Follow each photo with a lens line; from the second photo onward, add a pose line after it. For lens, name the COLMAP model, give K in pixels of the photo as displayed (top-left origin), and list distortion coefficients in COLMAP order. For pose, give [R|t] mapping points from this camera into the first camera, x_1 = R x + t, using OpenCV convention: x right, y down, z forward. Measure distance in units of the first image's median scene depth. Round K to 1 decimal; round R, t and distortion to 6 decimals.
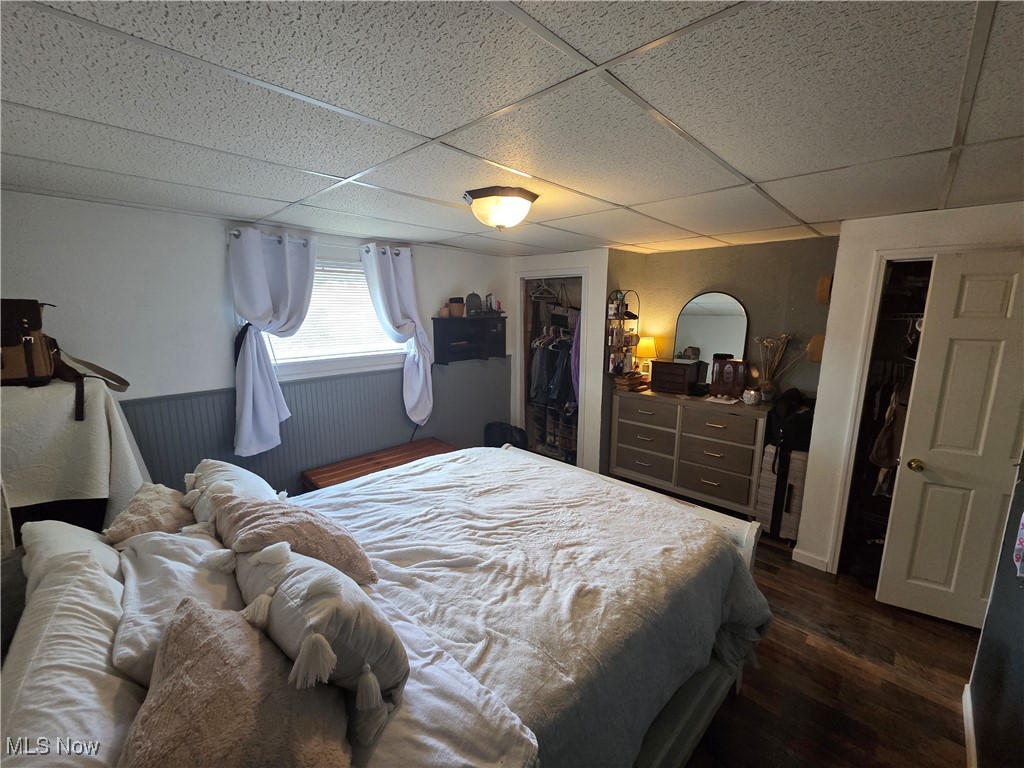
lens RADIAL K [[416.3, 0, 504.3], [0, 416.3, 383.7], [0, 0, 1]] dist [0.002742, -0.001711]
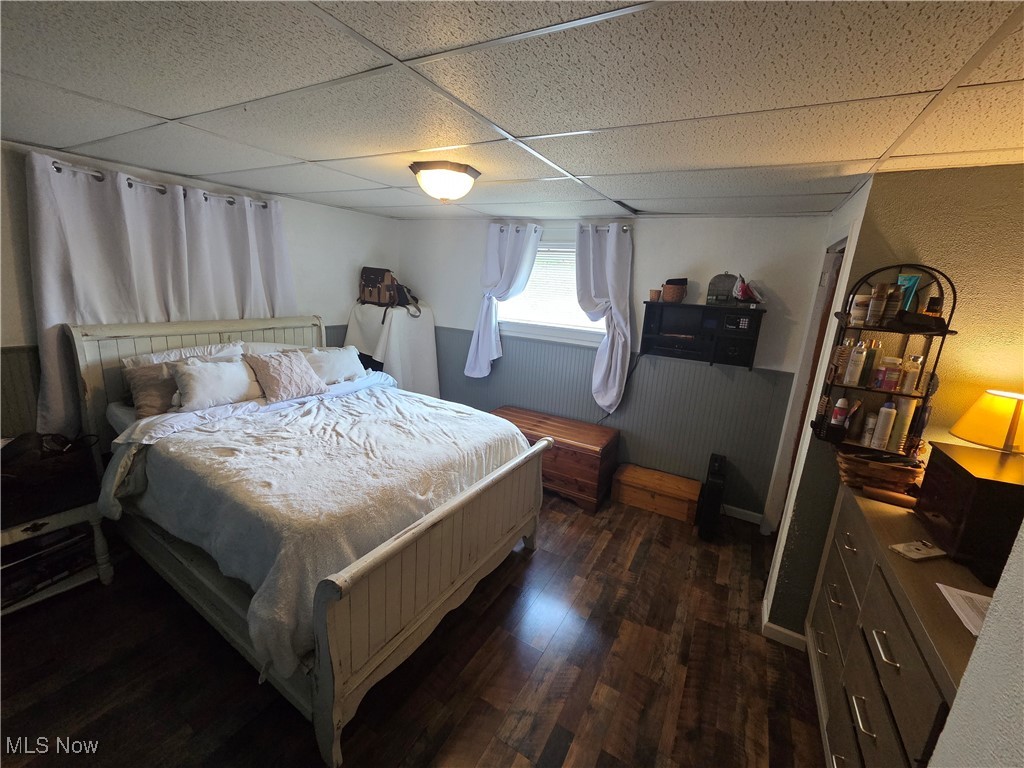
lens RADIAL K [[416.3, 0, 505.1], [0, 416.3, 381.5], [0, 0, 1]] dist [0.002742, -0.001711]
pose [[0.247684, 0.245552, -0.937207, 1.185449], [-0.233453, 0.953972, 0.188248, -0.173877], [0.940294, 0.172167, 0.293608, 0.945403]]
